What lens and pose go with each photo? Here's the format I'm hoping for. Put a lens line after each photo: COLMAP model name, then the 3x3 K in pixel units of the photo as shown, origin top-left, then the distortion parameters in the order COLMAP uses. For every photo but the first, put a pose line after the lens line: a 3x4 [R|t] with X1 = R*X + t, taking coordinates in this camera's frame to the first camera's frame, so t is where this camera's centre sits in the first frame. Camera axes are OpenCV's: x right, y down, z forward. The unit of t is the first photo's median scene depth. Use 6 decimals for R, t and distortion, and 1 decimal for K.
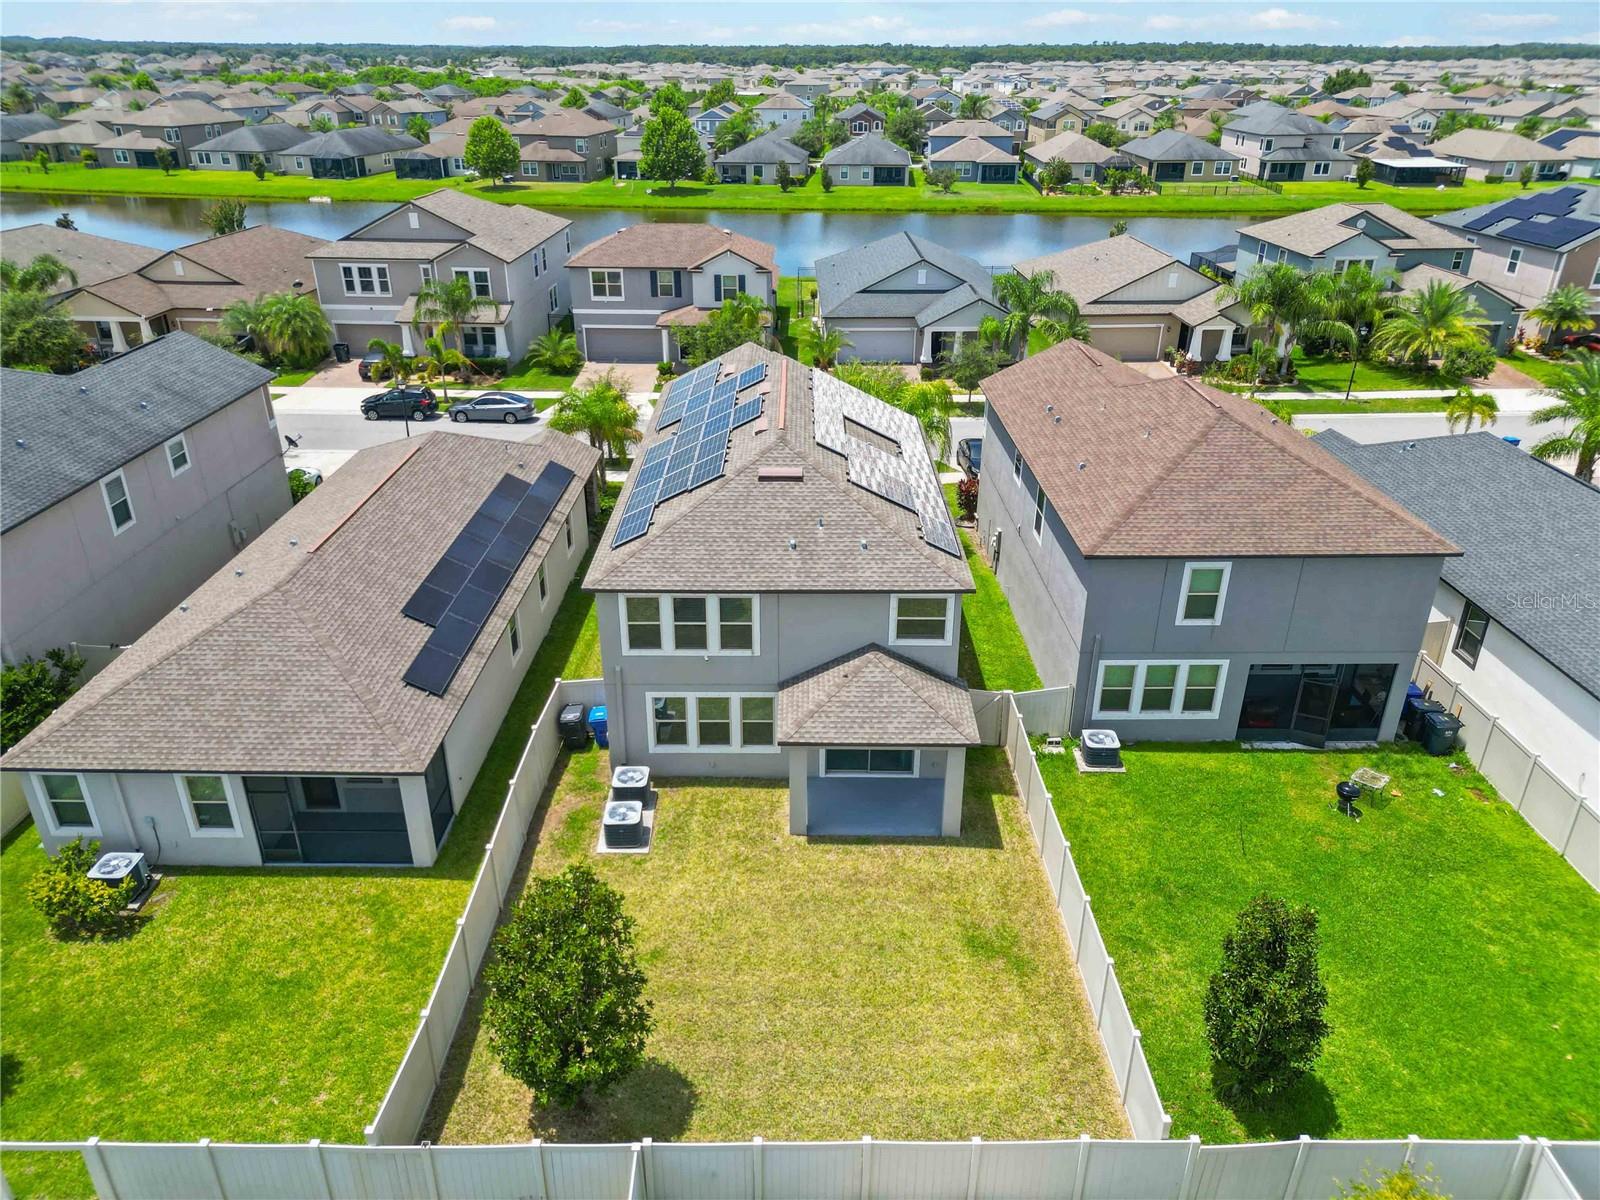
lens RADIAL K [[1123.4, 0, 799.2], [0, 1123.4, 598.7], [0, 0, 1]] dist [0.052146, -0.035629]
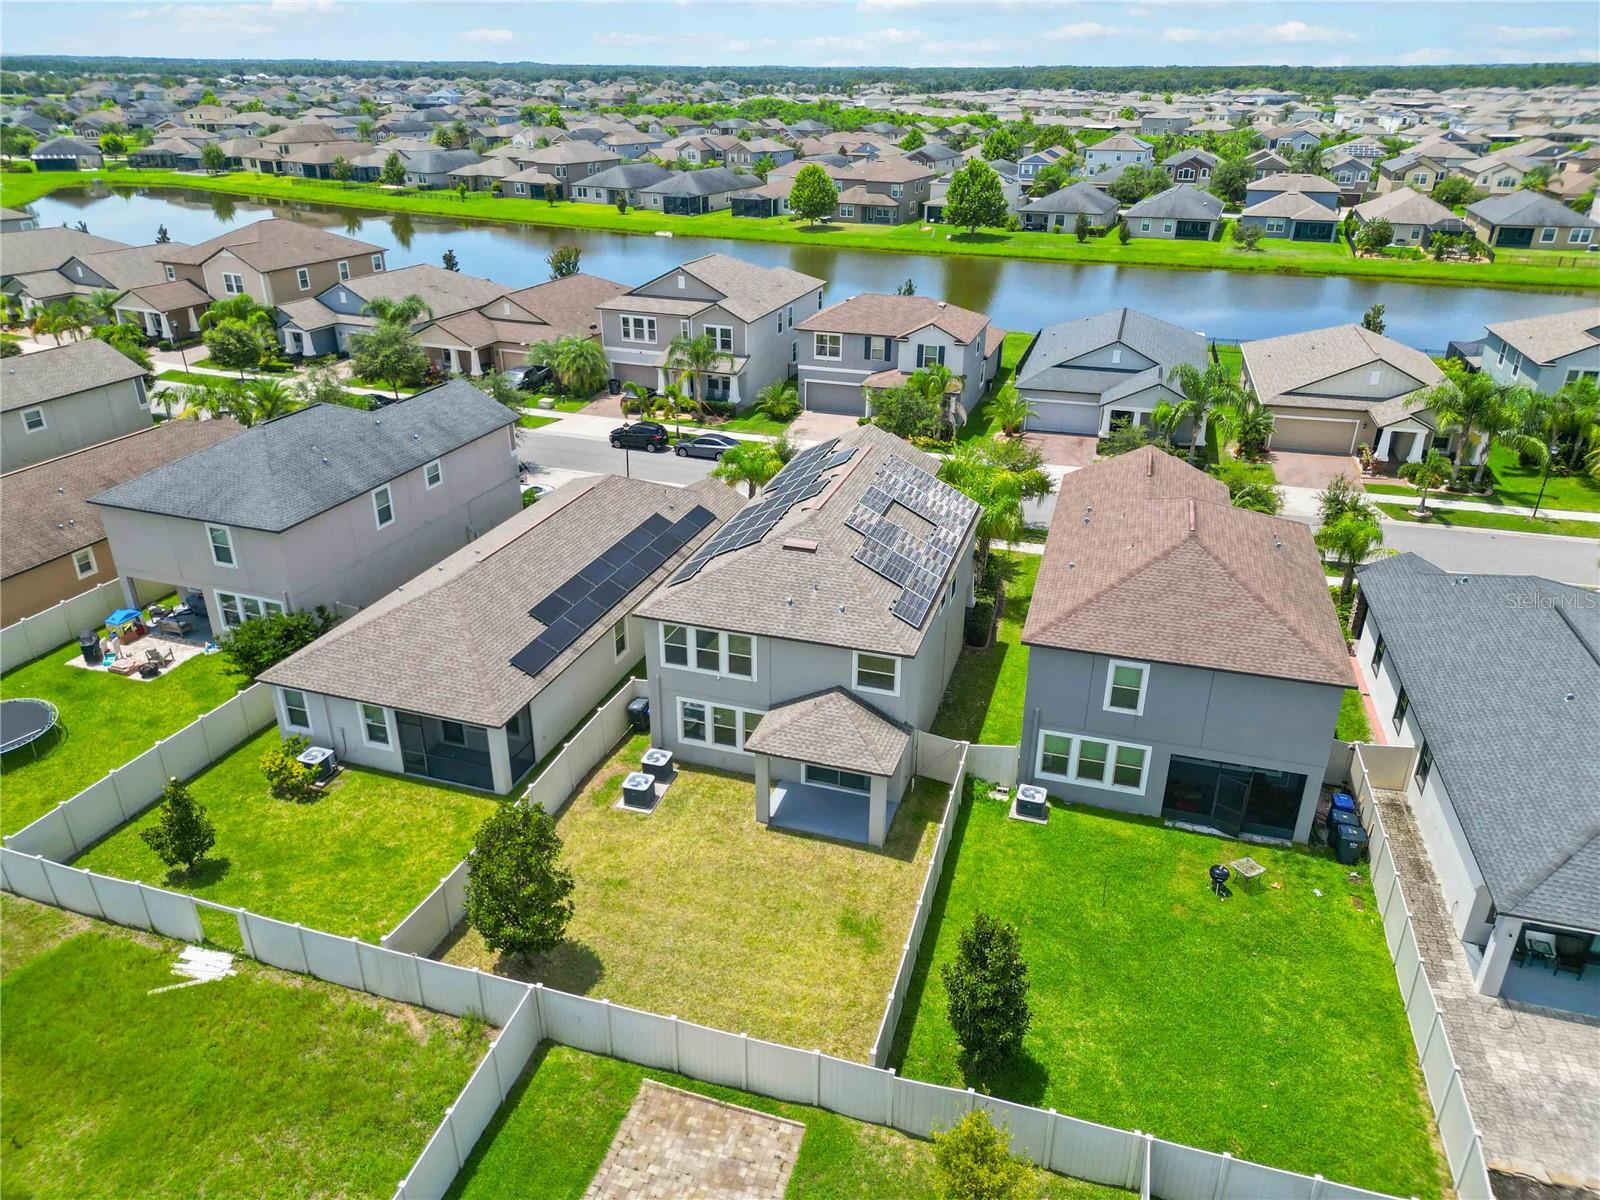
lens RADIAL K [[1118.9, 0, 794.7], [0, 1118.9, 602.1], [0, 0, 1]] dist [0.071170, -0.068461]
pose [[0.953000, 0.131199, -0.273089, 0.148322], [-0.134289, 0.990914, 0.007431, -0.024354], [0.271583, 0.029591, 0.961960, -0.104658]]
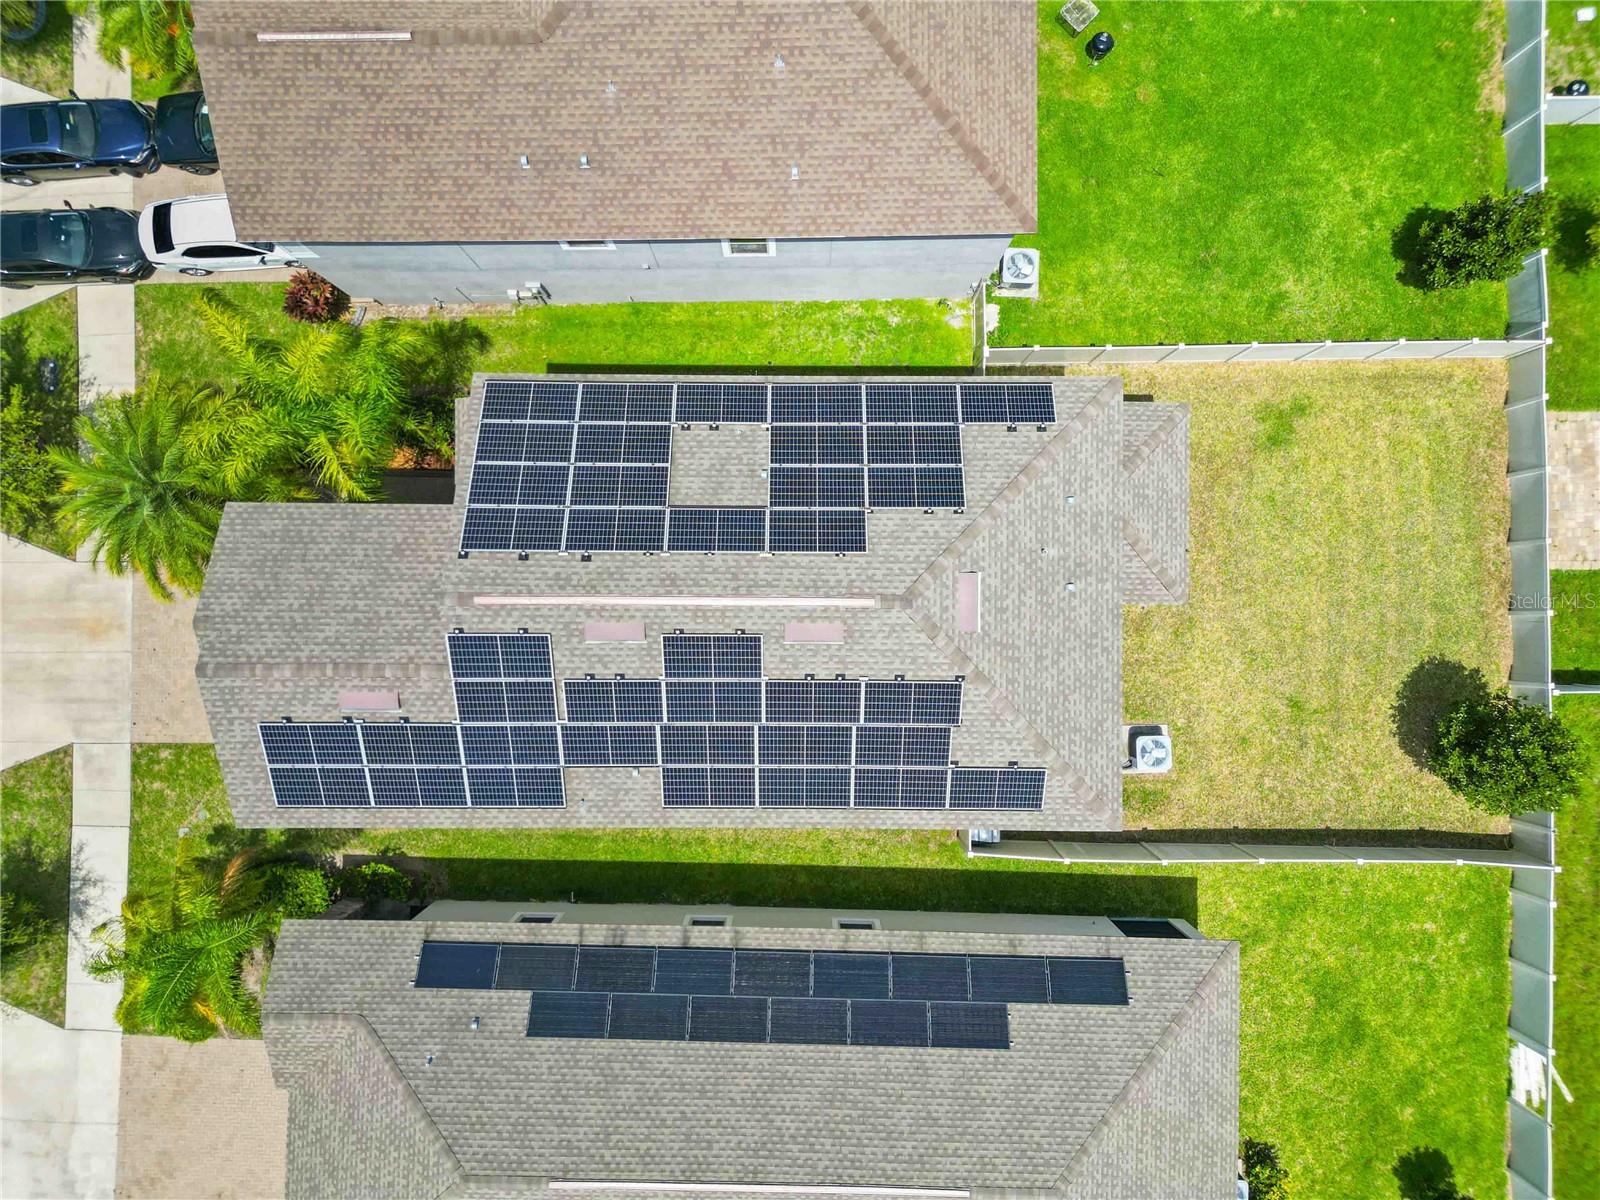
lens RADIAL K [[1123.4, 0, 799.2], [0, 1123.4, 598.7], [0, 0, 1]] dist [0.052146, -0.035629]
pose [[-0.001318, -0.999866, 0.016301, -0.011869], [0.431269, 0.014138, 0.902113, -0.370769], [-0.902222, 0.008219, 0.431193, 0.345408]]
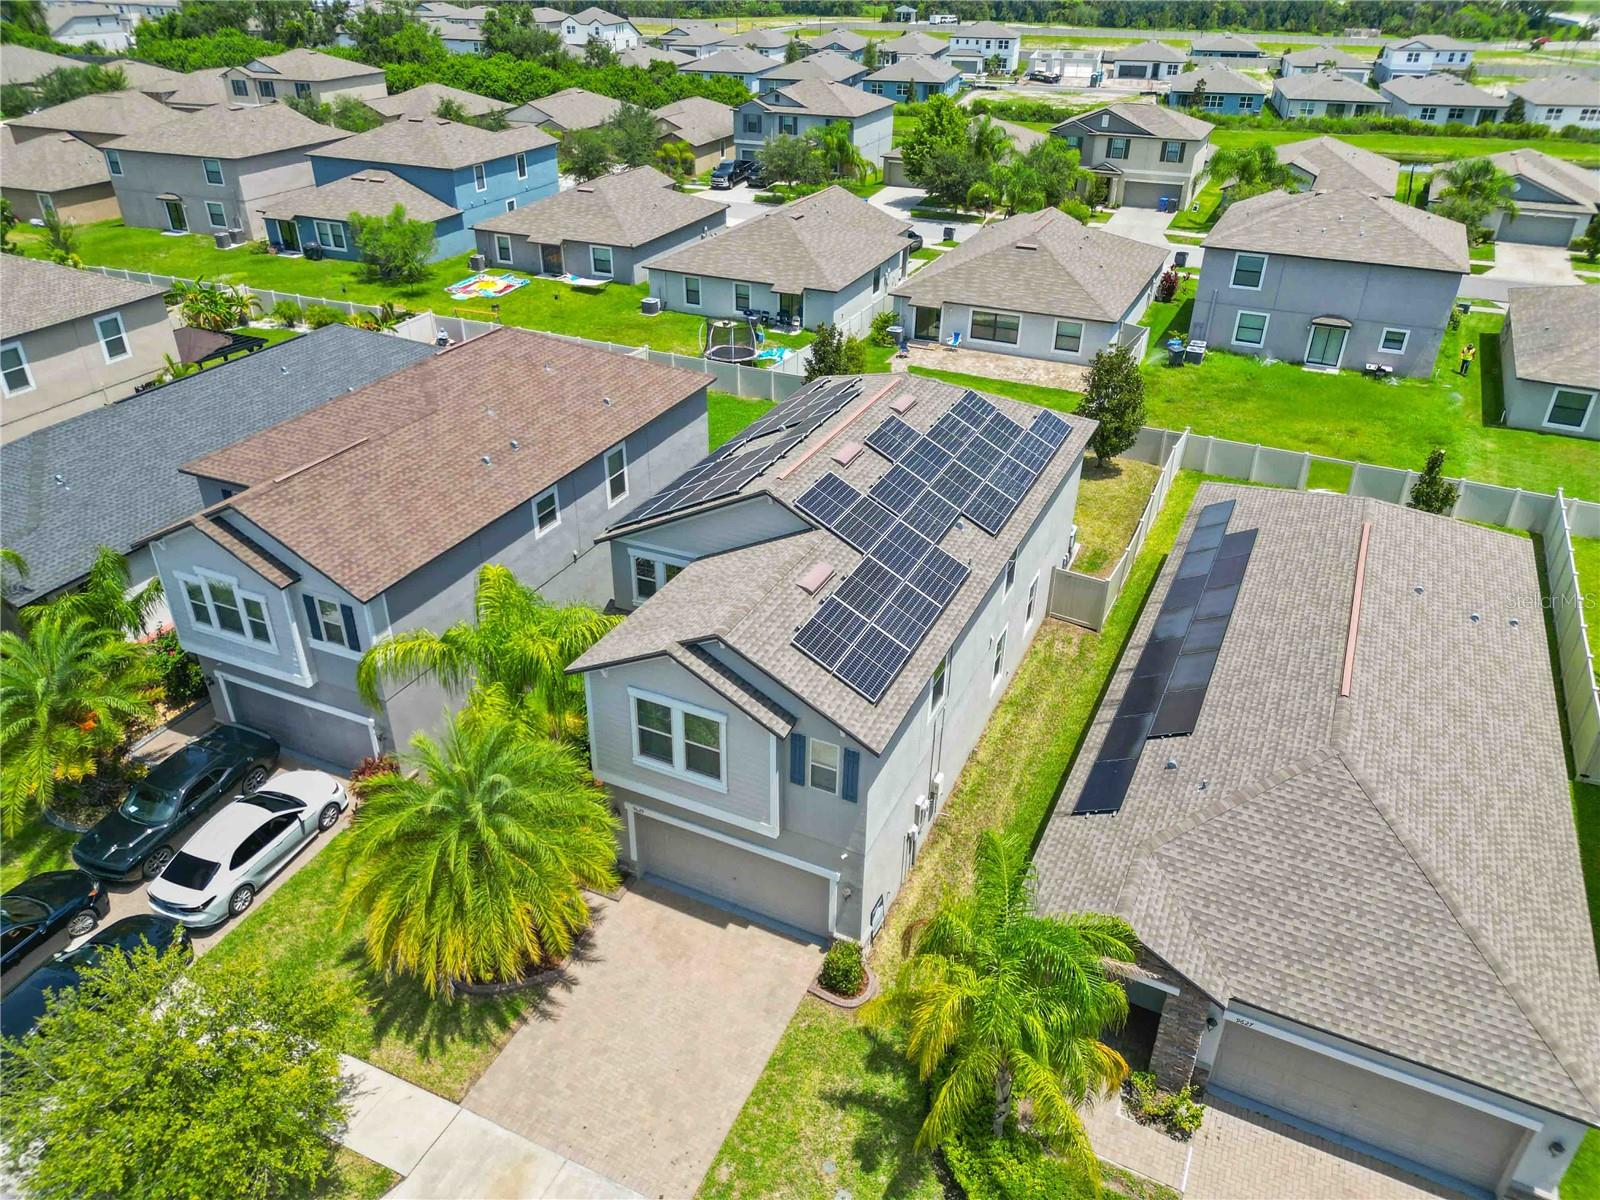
lens RADIAL K [[1118.9, 0, 794.7], [0, 1118.9, 602.1], [0, 0, 1]] dist [0.071170, -0.068461]
pose [[-0.906941, -0.215538, 0.361942, -0.157109], [0.177134, 0.584421, 0.791881, -0.397011], [-0.382207, 0.782301, -0.491856, 0.781733]]
